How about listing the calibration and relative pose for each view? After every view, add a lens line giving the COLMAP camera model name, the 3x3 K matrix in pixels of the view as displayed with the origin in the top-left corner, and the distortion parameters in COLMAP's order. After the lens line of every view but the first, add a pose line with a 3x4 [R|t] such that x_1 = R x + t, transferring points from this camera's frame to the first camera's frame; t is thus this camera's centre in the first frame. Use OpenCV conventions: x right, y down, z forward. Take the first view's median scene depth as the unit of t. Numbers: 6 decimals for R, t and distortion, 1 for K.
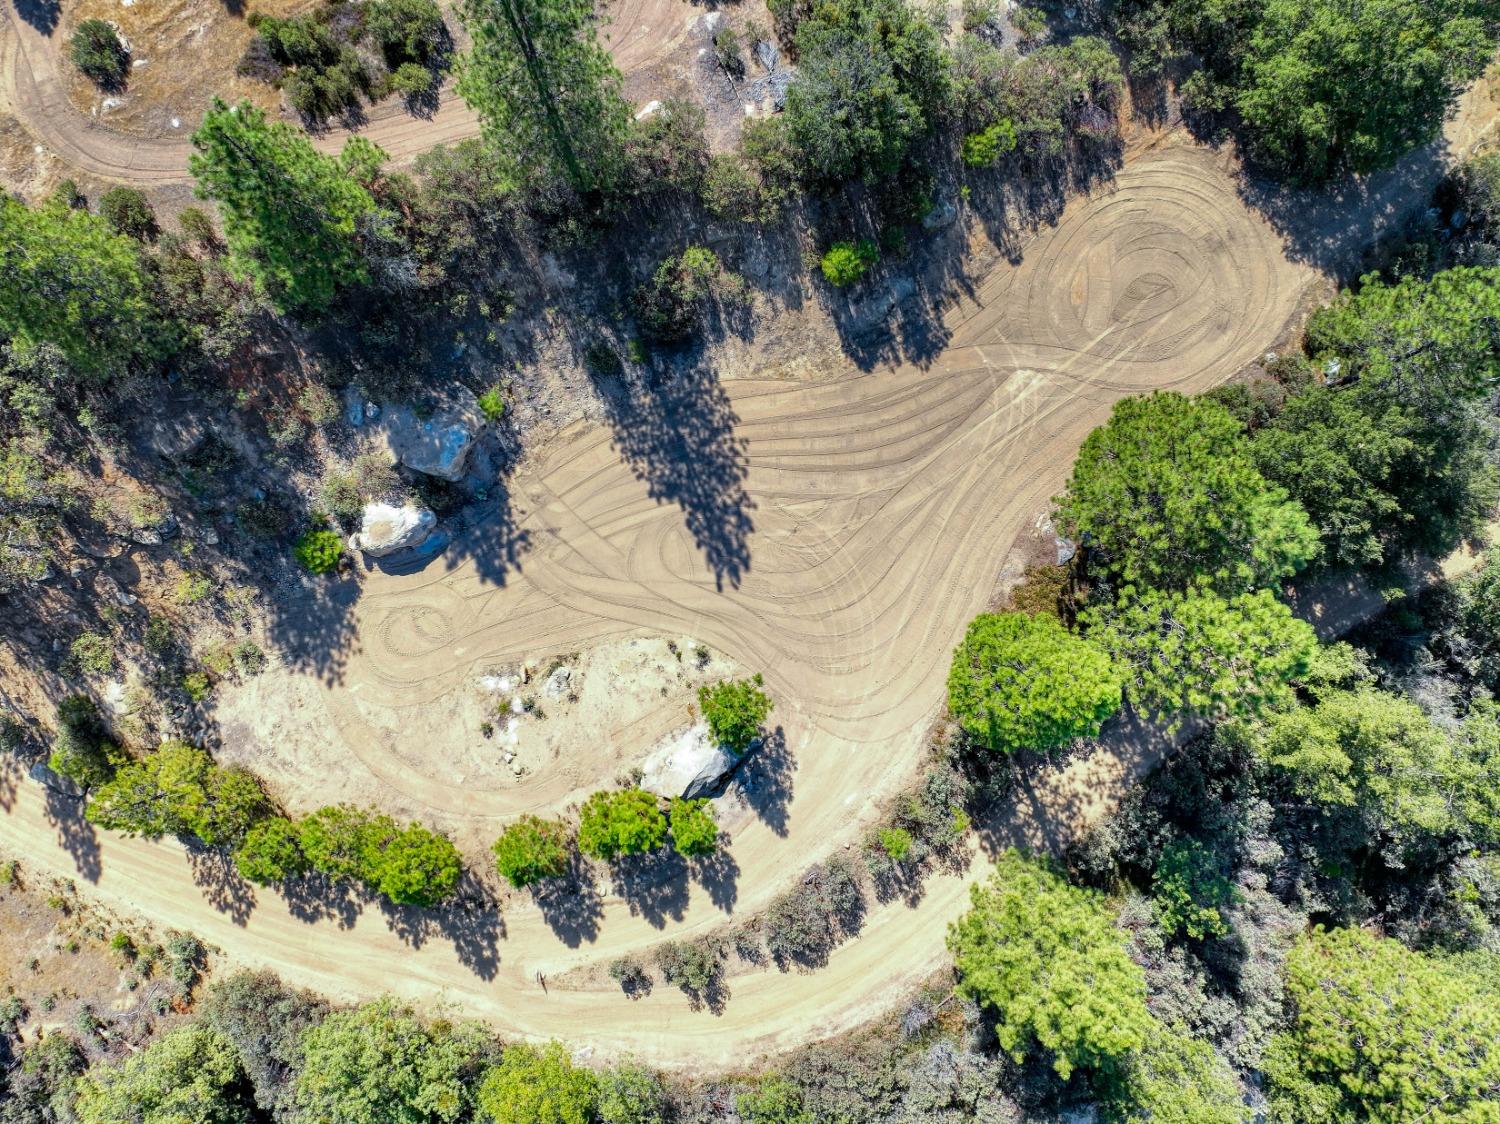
lens RADIAL K [[1050.1, 0, 752.9], [0, 1050.1, 558.5], [0, 0, 1]] dist [-0.009588, 0.022548]
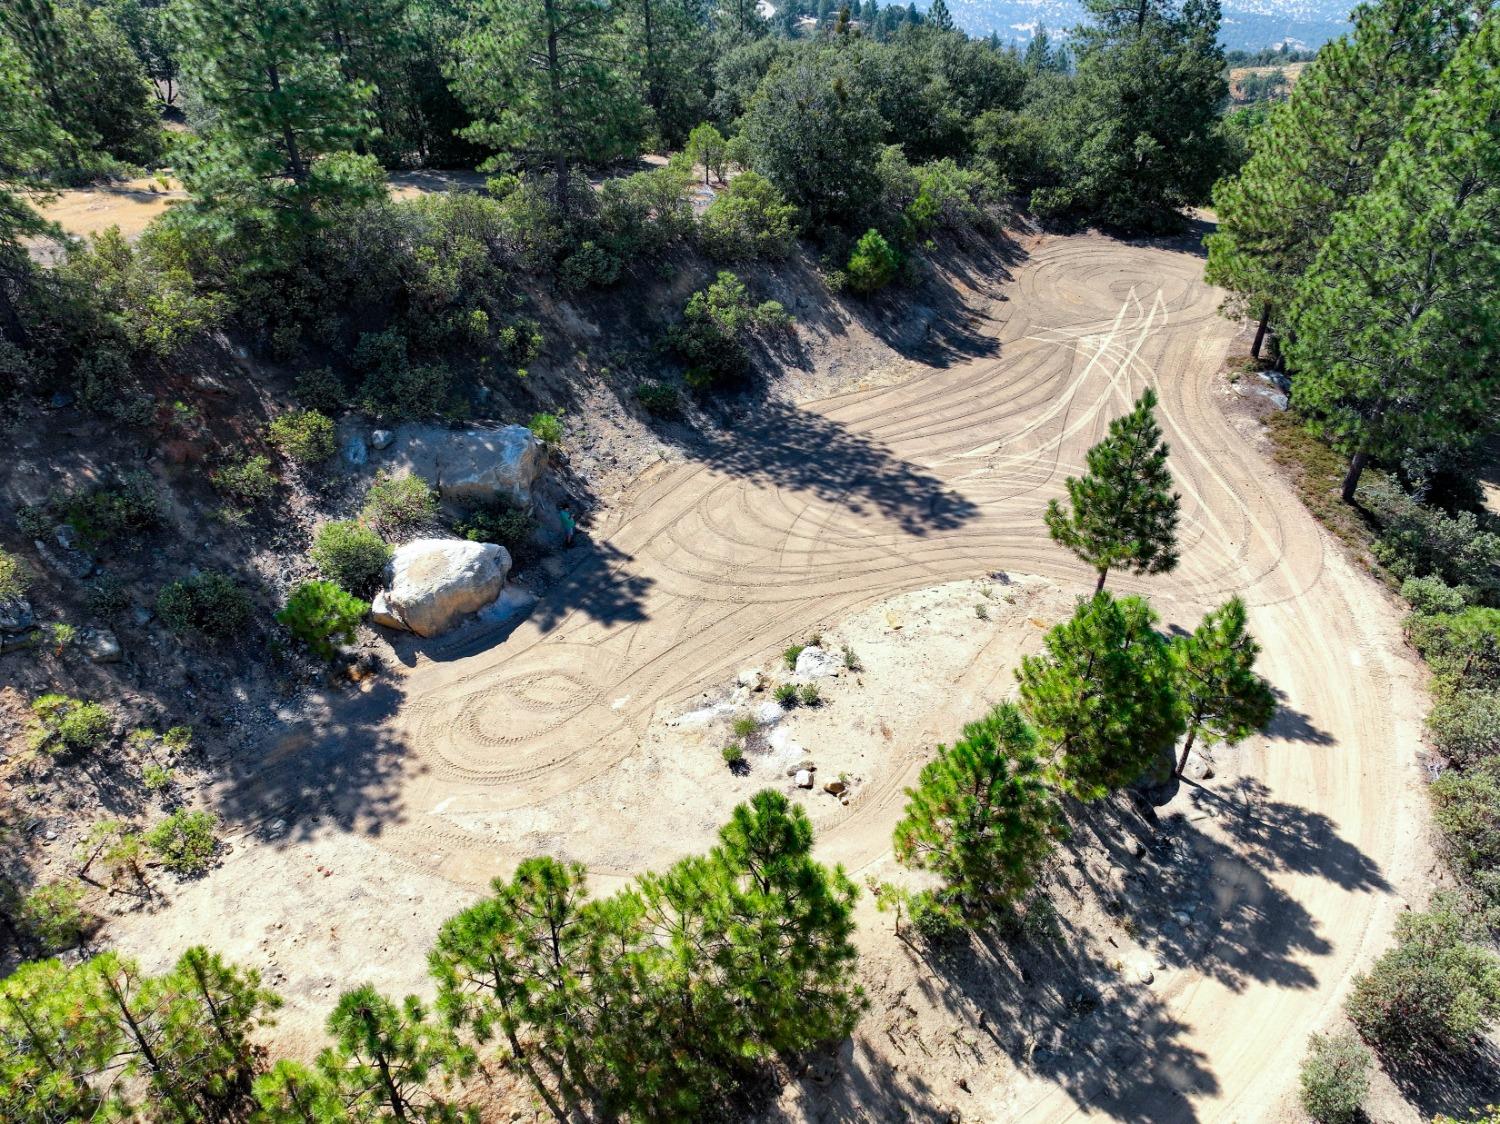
lens RADIAL K [[1050.1, 0, 747.5], [0, 1050.1, 560.4], [0, 0, 1]] dist [-0.009588, 0.022548]
pose [[0.895743, -0.235319, 0.377186, -0.404183], [0.442430, 0.555047, -0.704400, 0.451347], [-0.043597, 0.797840, 0.601291, 0.621122]]
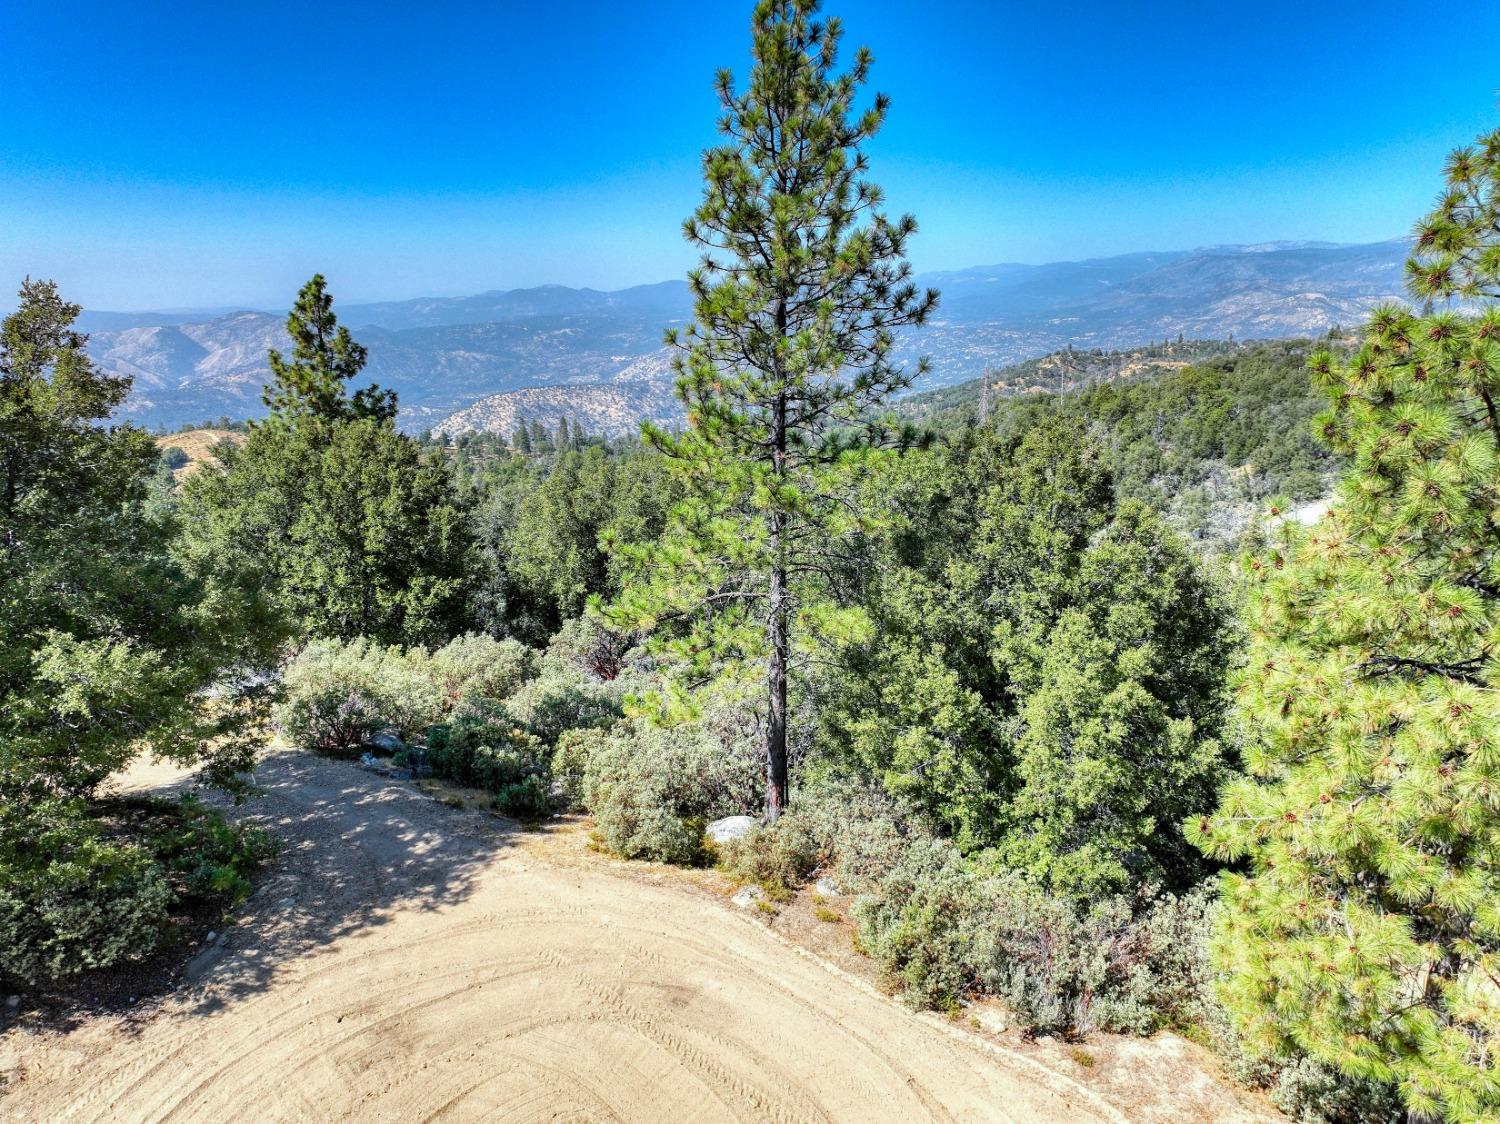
lens RADIAL K [[1050.1, 0, 751.3], [0, 1050.1, 557.2], [0, 0, 1]] dist [-0.009588, 0.022548]
pose [[-0.197274, -0.235508, 0.951640, 0.187632], [0.978994, 0.003682, 0.203855, -0.263554], [-0.051513, 0.971865, 0.229835, 0.812582]]
